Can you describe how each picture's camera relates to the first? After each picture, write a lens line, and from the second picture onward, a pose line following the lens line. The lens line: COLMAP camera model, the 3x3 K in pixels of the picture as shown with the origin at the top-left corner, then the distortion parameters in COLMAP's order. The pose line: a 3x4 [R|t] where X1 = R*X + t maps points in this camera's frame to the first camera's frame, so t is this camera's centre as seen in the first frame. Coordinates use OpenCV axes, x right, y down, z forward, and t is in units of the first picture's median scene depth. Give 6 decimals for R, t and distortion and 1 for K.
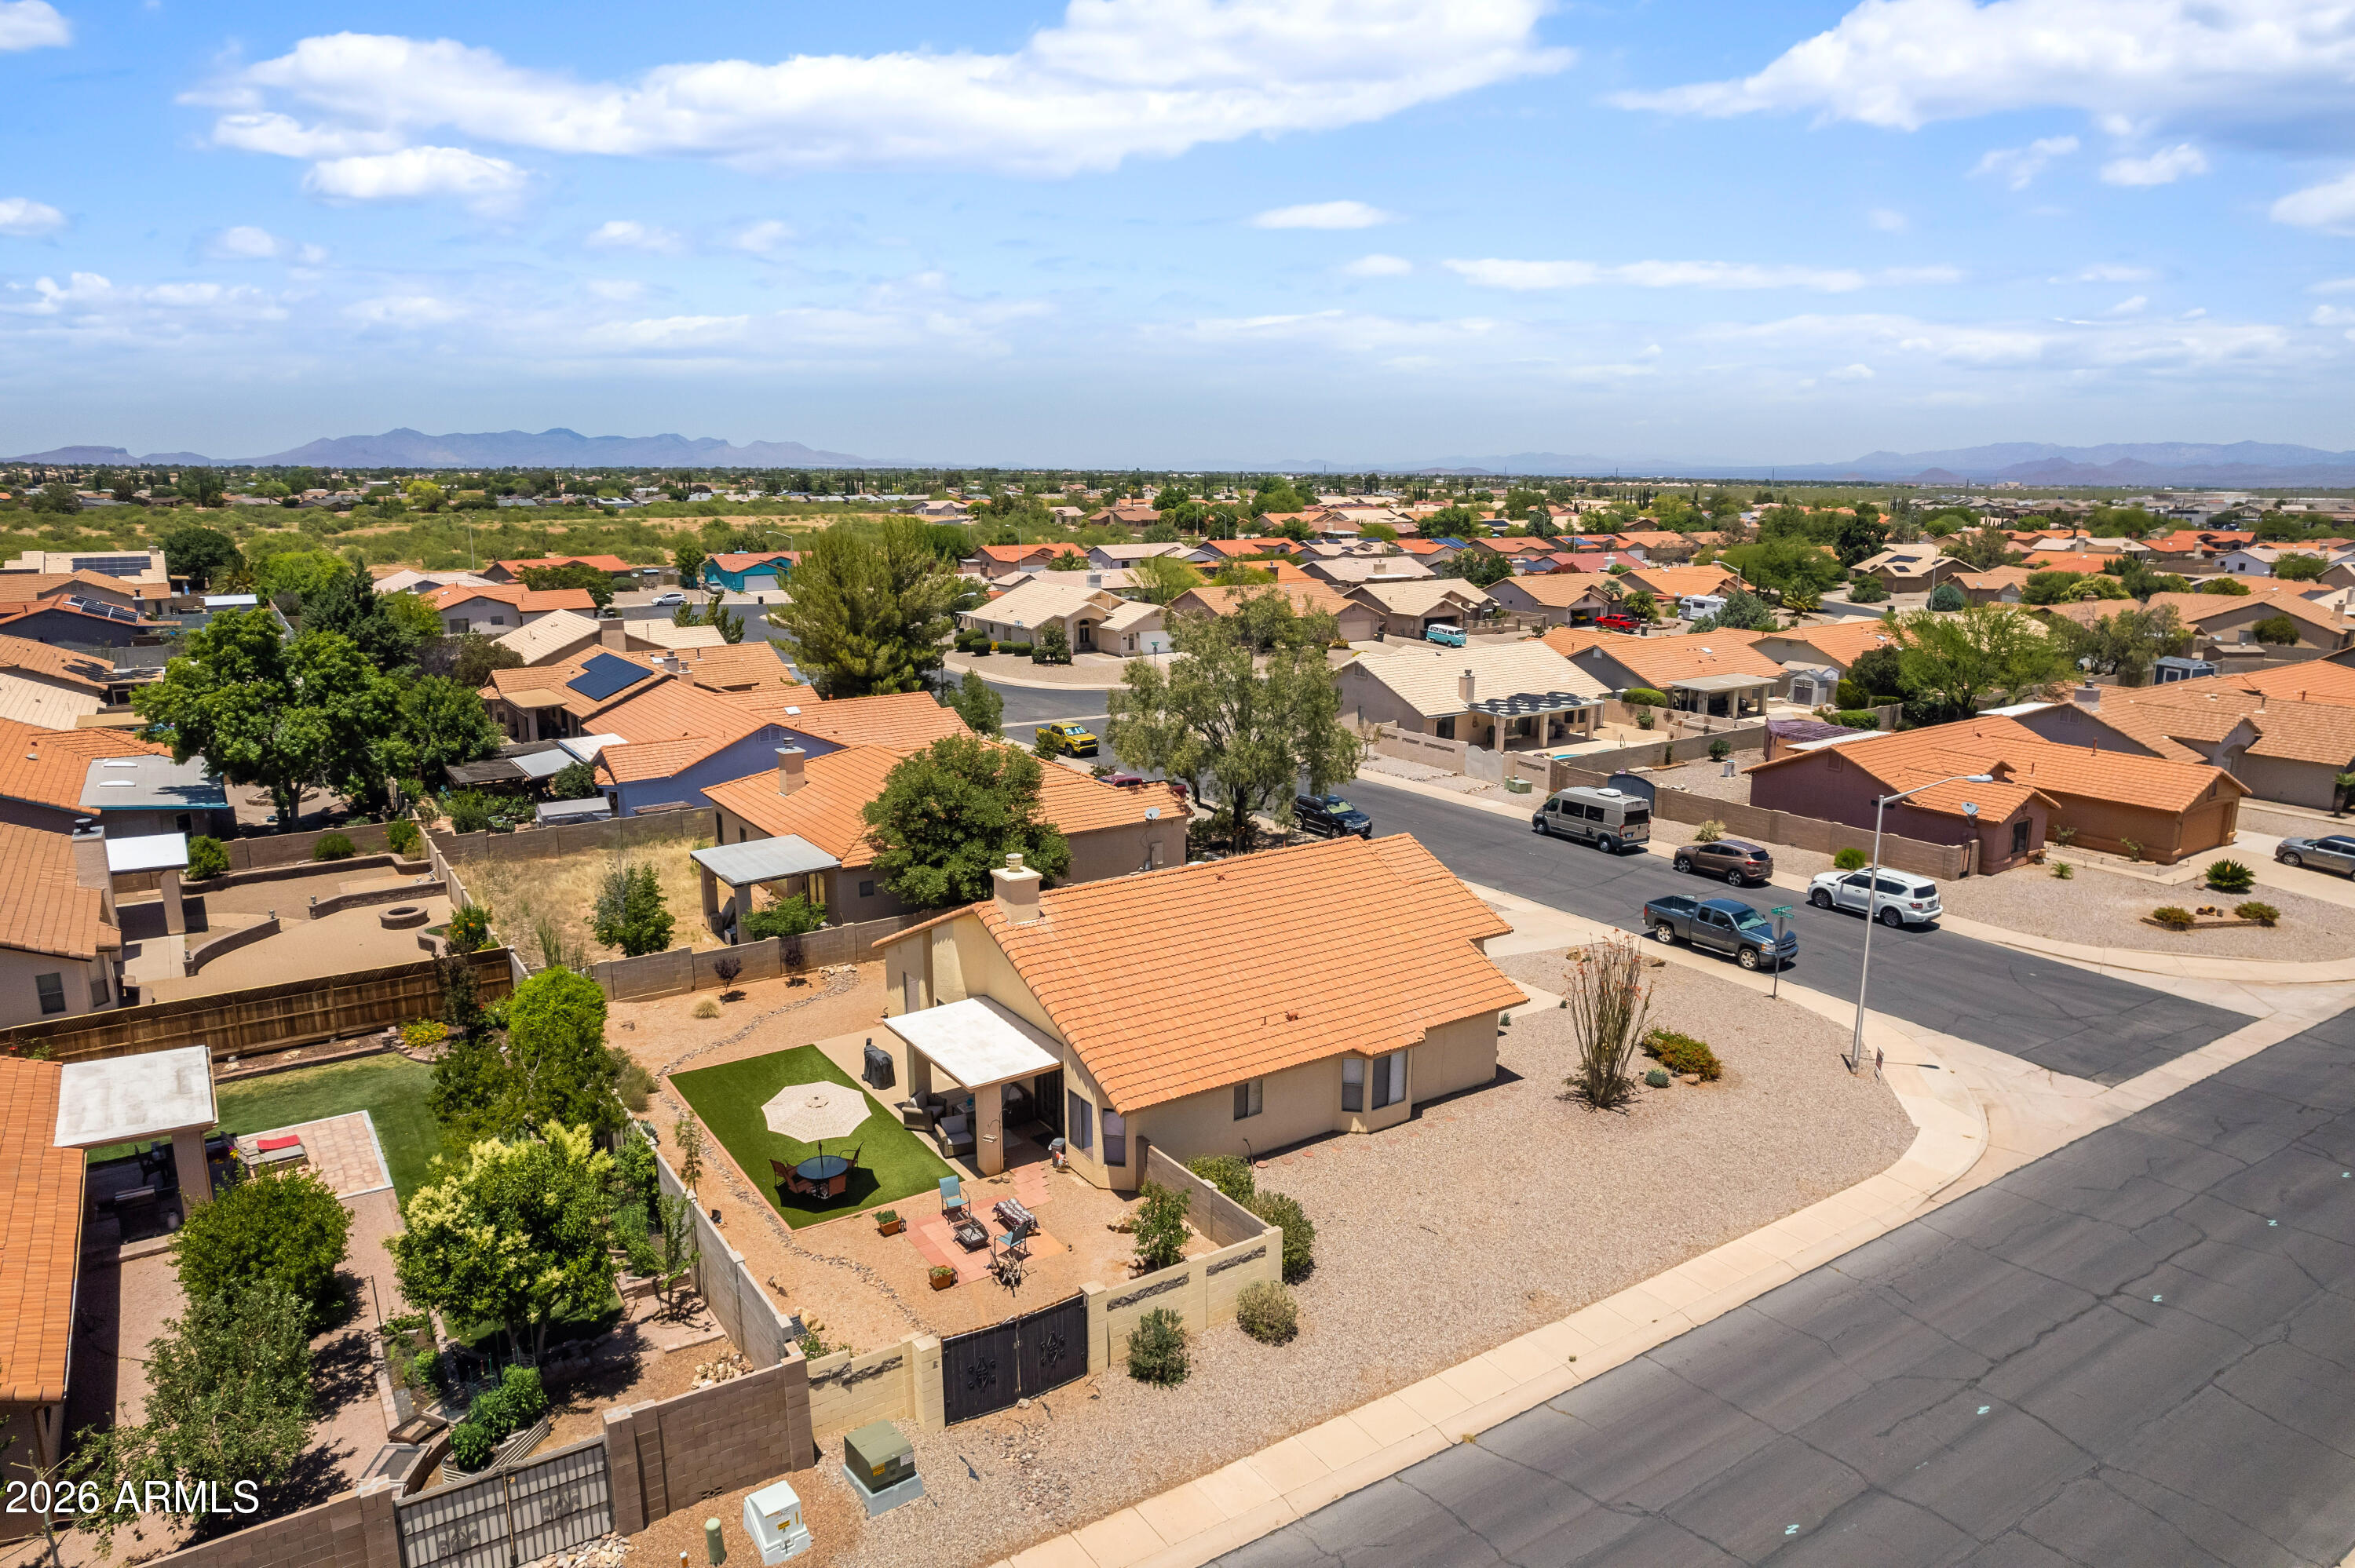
lens RADIAL K [[1493.7, 0, 1185.7], [0, 1493.7, 790.7], [0, 0, 1]] dist [-0.071068, 0.061527]
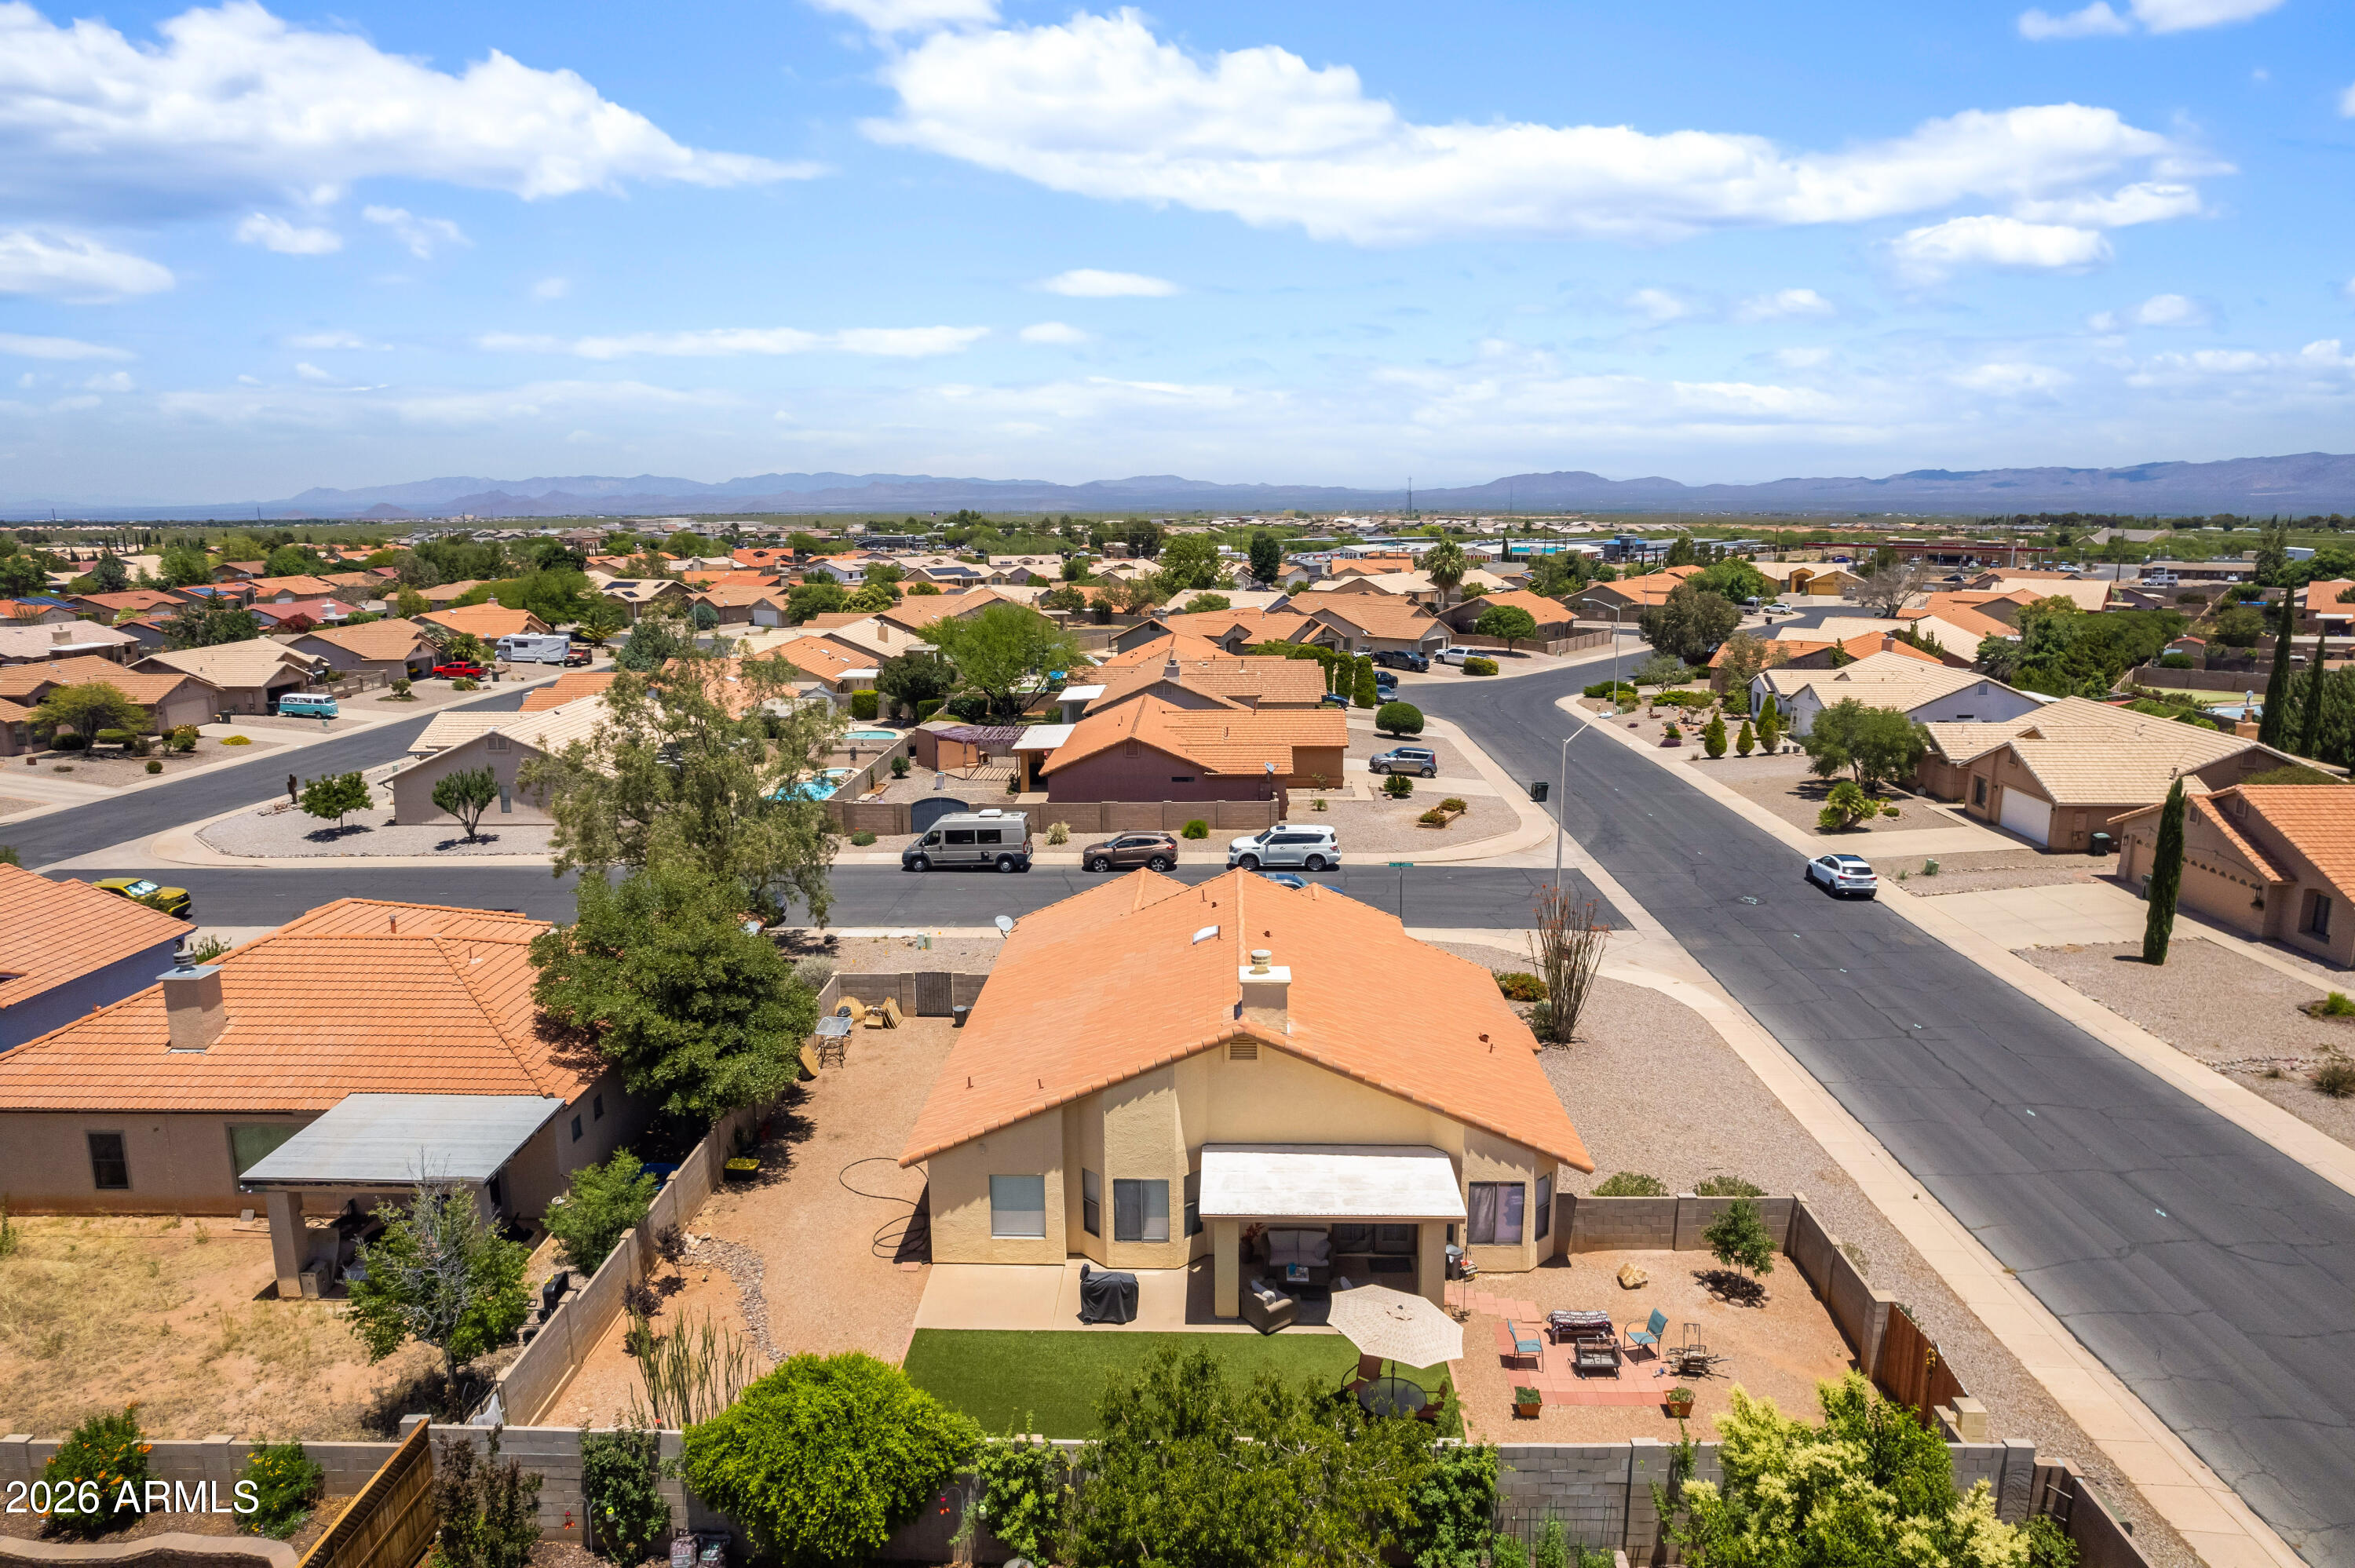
lens RADIAL K [[1493.7, 0, 1185.7], [0, 1493.7, 790.7], [0, 0, 1]] dist [-0.071068, 0.061527]
pose [[0.588813, -0.163190, 0.791624, -0.420911], [0.180914, 0.981166, 0.067699, -0.057229], [-0.787762, 0.103354, 0.607247, 0.296754]]
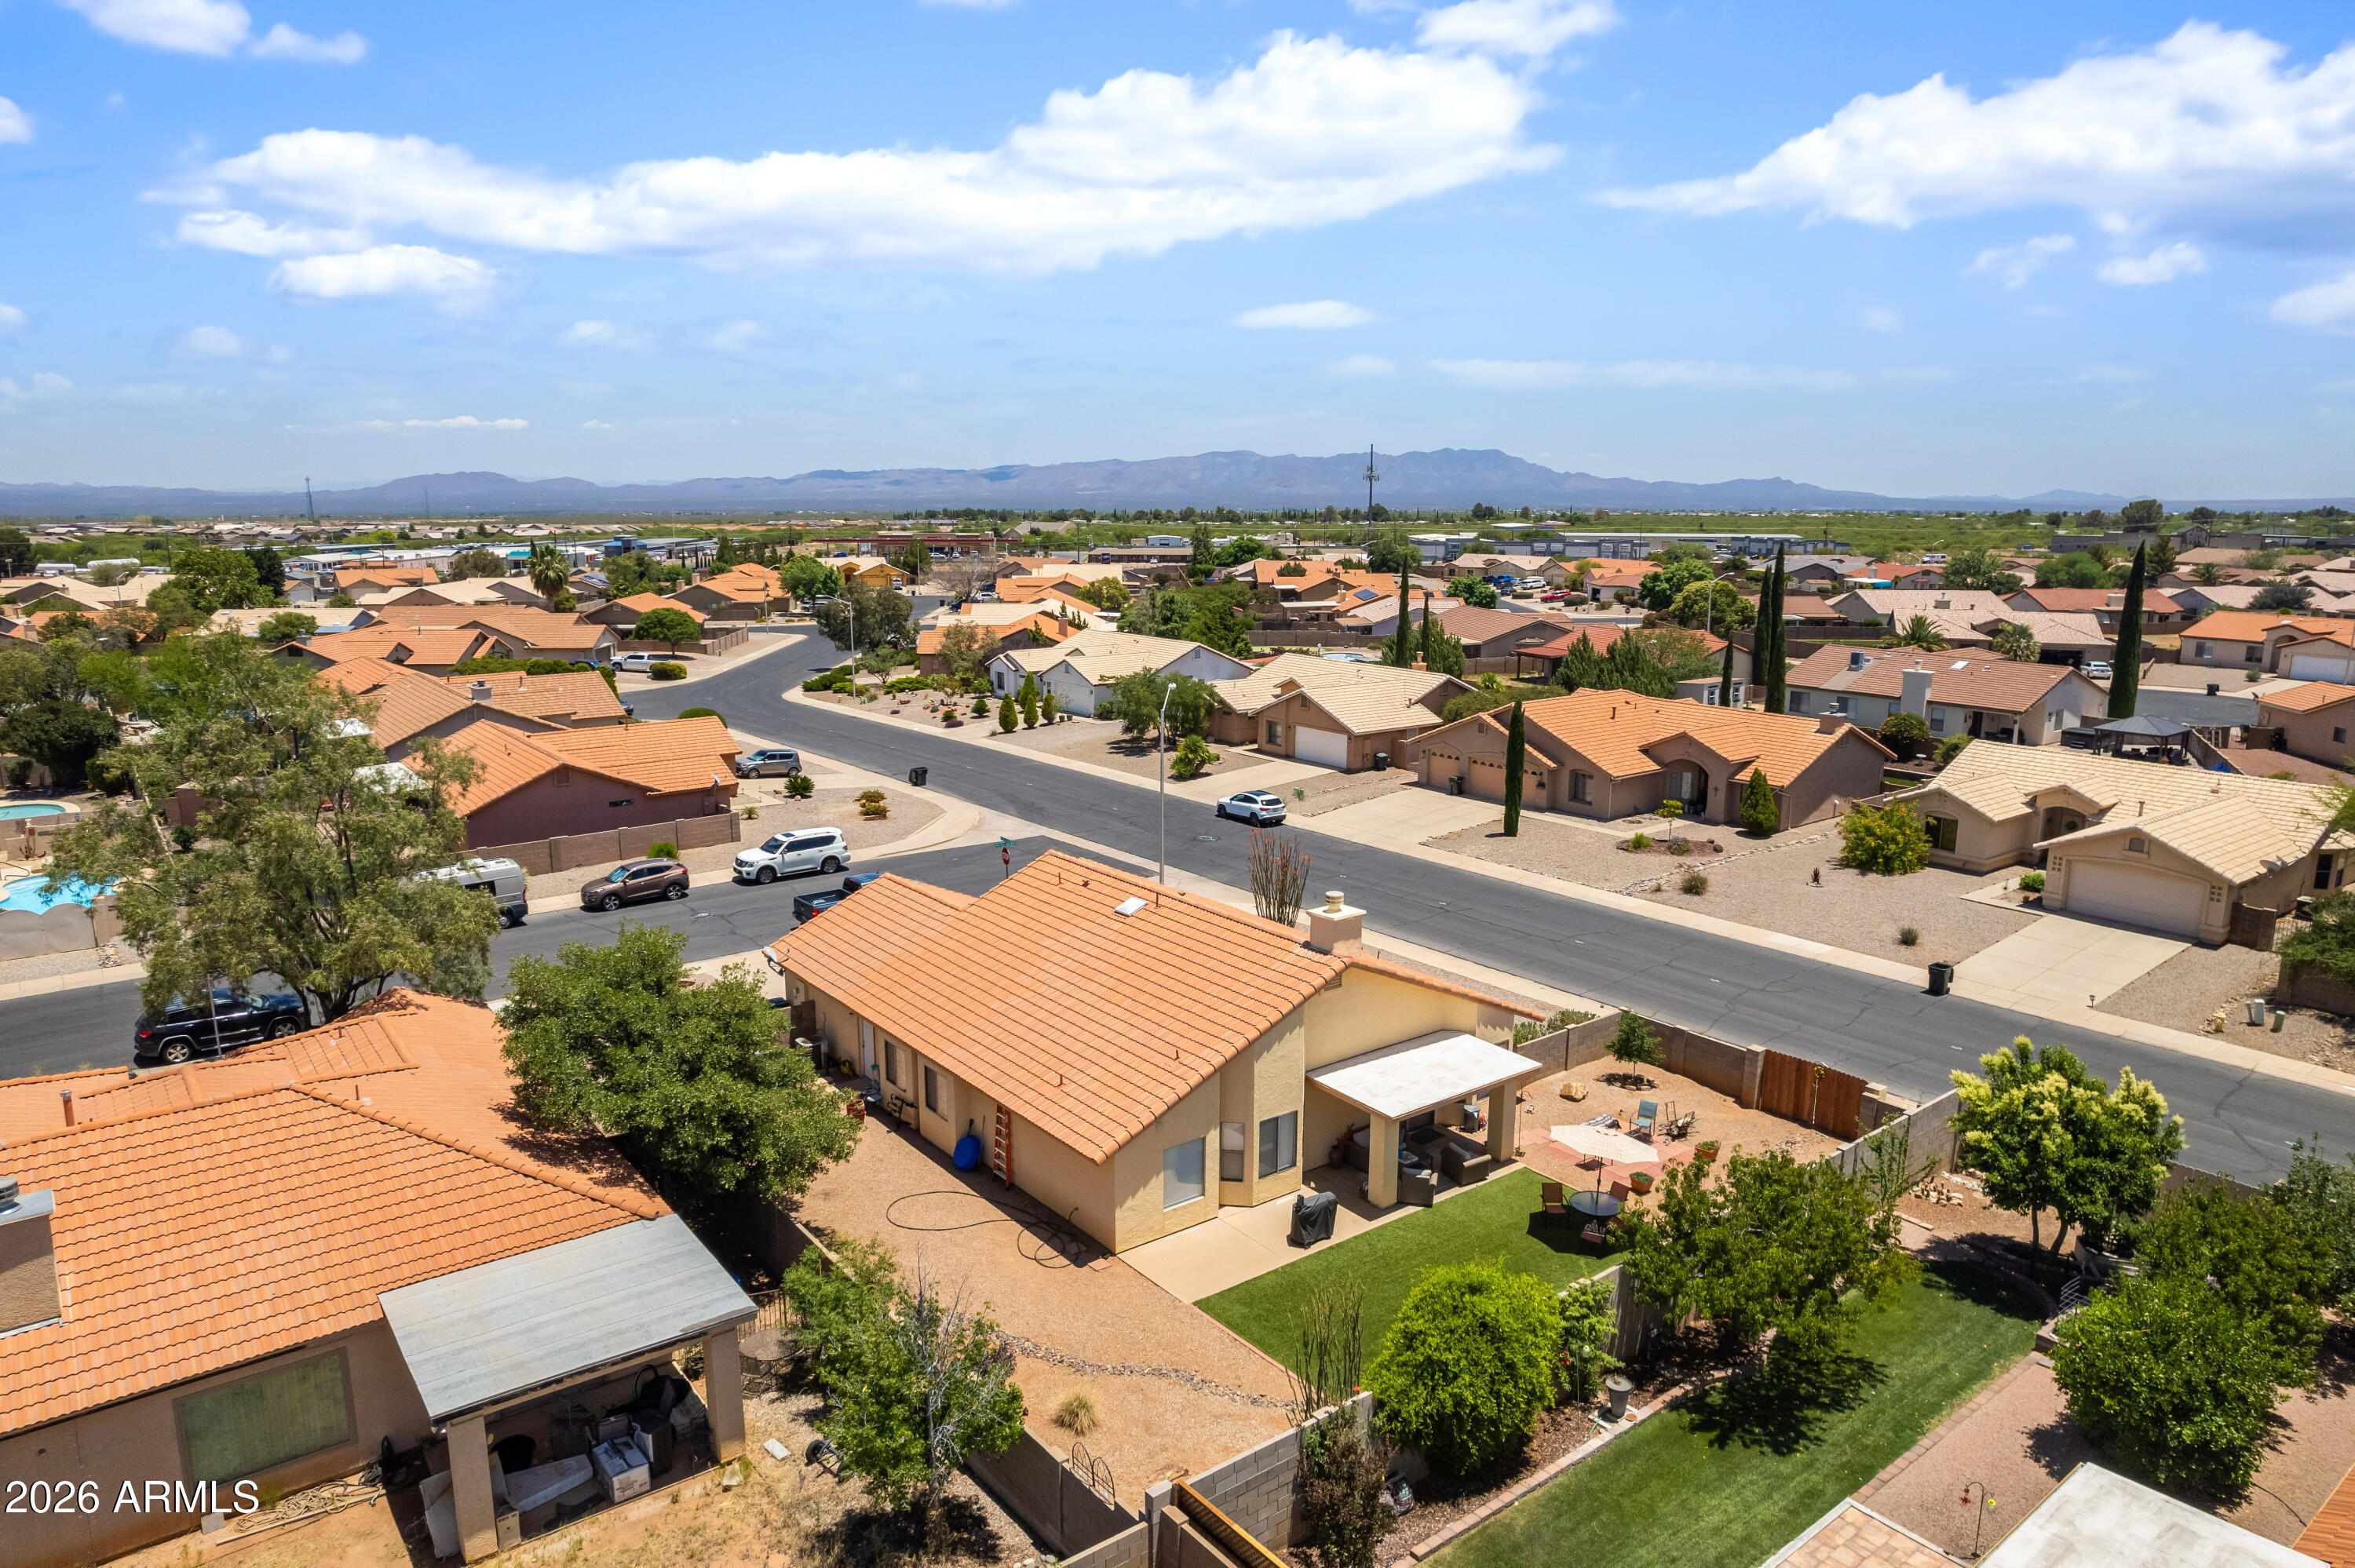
lens RADIAL K [[1493.7, 0, 1185.7], [0, 1493.7, 790.7], [0, 0, 1]] dist [-0.071068, 0.061527]
pose [[-0.052119, -0.198992, 0.978614, -0.549651], [0.214953, 0.954741, 0.205586, -0.123616], [-0.975233, 0.221071, -0.006986, 0.599751]]
